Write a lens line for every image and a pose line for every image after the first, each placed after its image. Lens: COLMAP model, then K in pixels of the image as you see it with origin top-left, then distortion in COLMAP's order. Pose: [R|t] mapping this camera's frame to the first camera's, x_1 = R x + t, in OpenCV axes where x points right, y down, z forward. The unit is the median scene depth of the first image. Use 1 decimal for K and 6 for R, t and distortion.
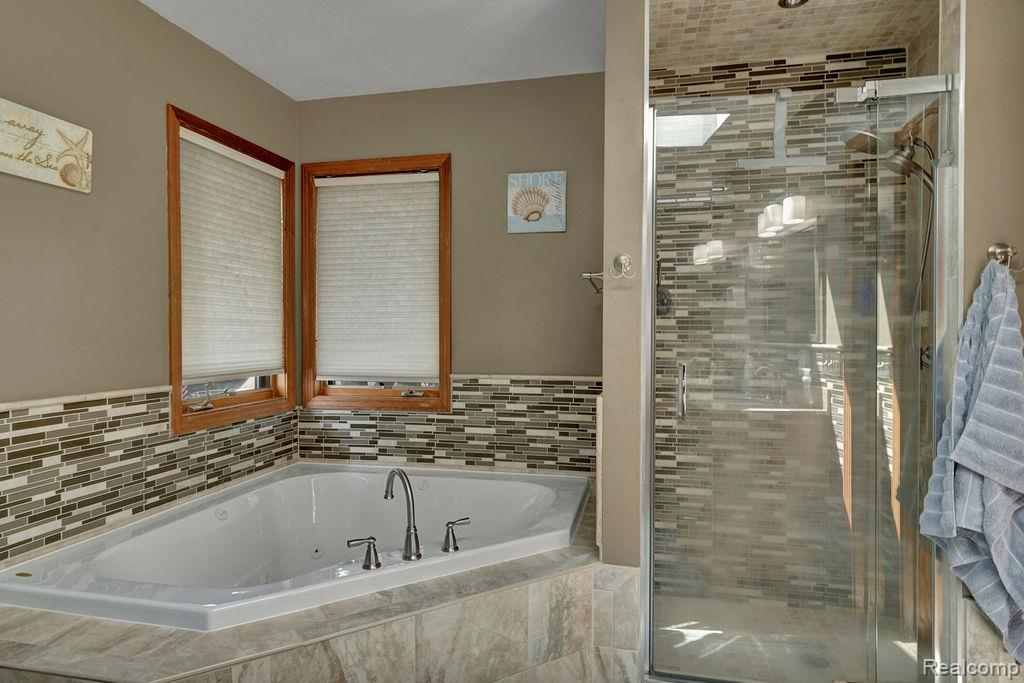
lens RADIAL K [[592.4, 0, 511.8], [0, 592.4, 339.7], [0, 0, 1]] dist [0.009431, 0.000086]
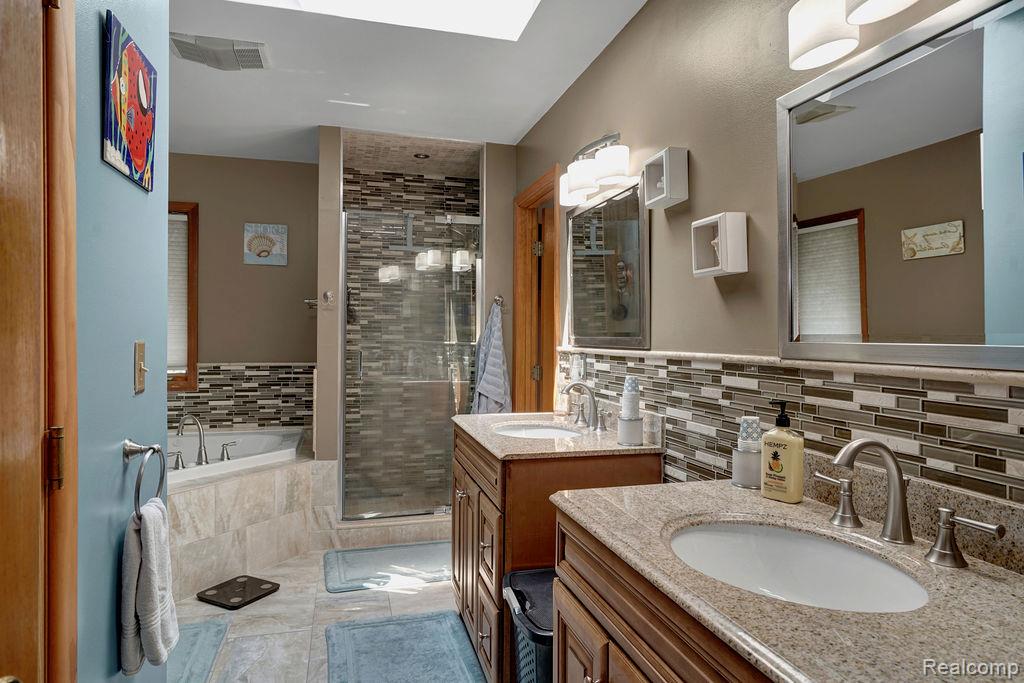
lens RADIAL K [[618.6, 0, 511.1], [0, 618.6, 339.3], [0, 0, 1]] dist [-0.000906, 0.000314]
pose [[0.882689, 0.002967, 0.469949, -0.147382], [-0.001085, 0.999990, -0.004275, 0.008816], [-0.469957, 0.003264, 0.882683, -0.663027]]
